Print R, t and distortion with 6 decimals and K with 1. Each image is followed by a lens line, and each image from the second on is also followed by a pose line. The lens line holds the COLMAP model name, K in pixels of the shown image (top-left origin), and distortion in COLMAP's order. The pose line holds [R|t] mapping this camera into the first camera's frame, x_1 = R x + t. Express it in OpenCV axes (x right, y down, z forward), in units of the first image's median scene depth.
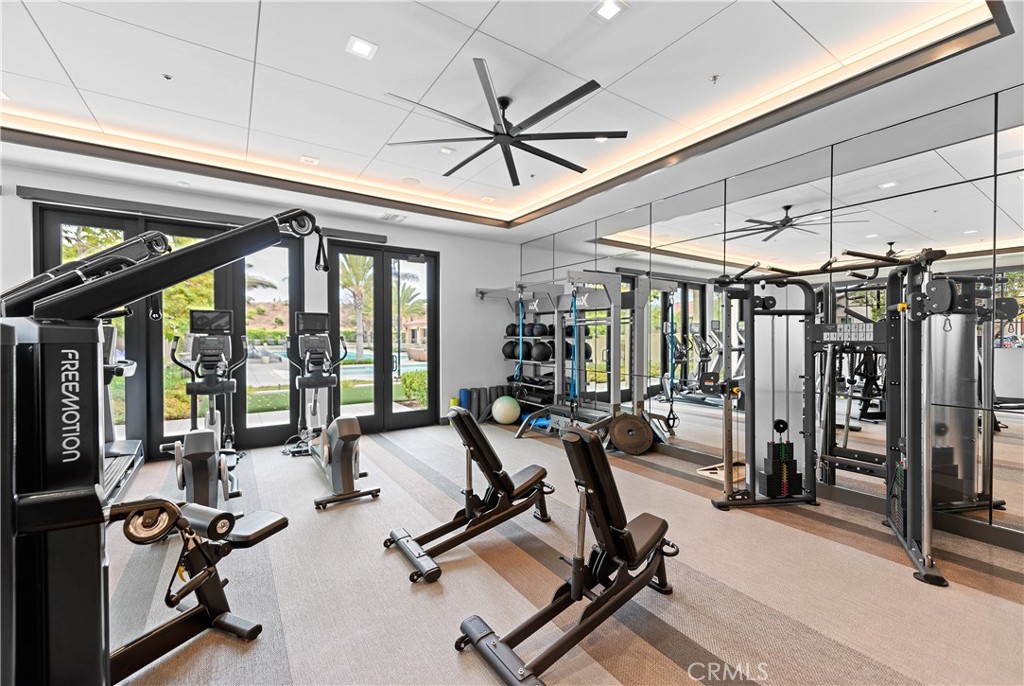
lens RADIAL K [[410.9, 0, 510.7], [0, 410.9, 329.7], [0, 0, 1]] dist [0.013943, -0.000125]
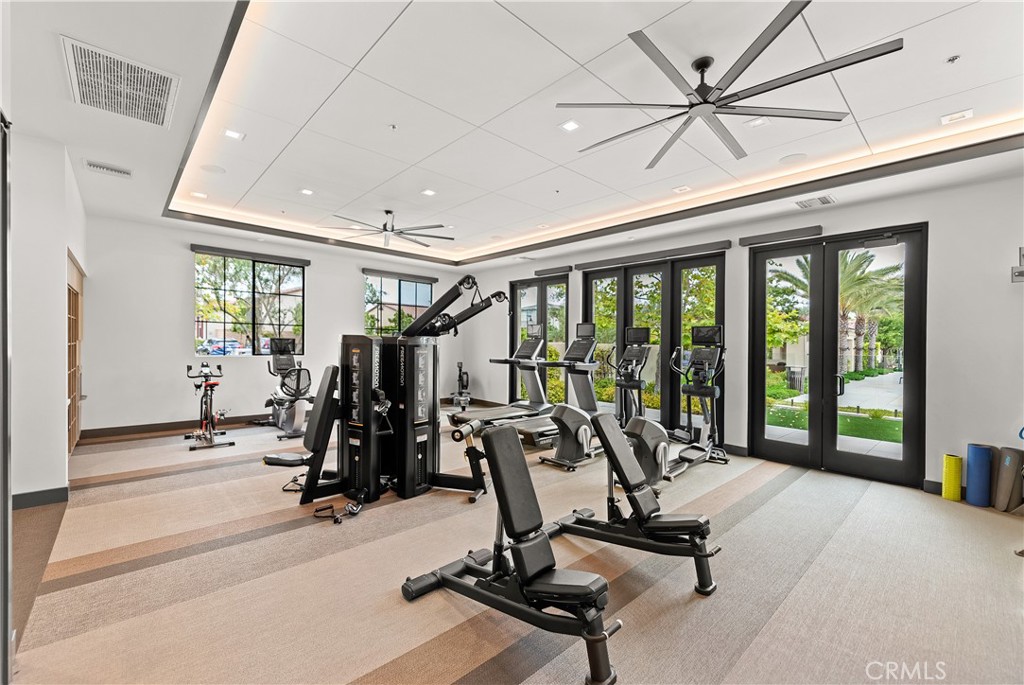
lens RADIAL K [[427.4, 0, 512.0], [0, 427.4, 342.5], [0, 0, 1]] dist [0.001254, 0.000200]
pose [[0.149802, -0.000698, -0.988716, 0.427929], [-0.004927, 0.999987, -0.001452, 0.004289], [0.988704, 0.005089, 0.149797, 0.283499]]
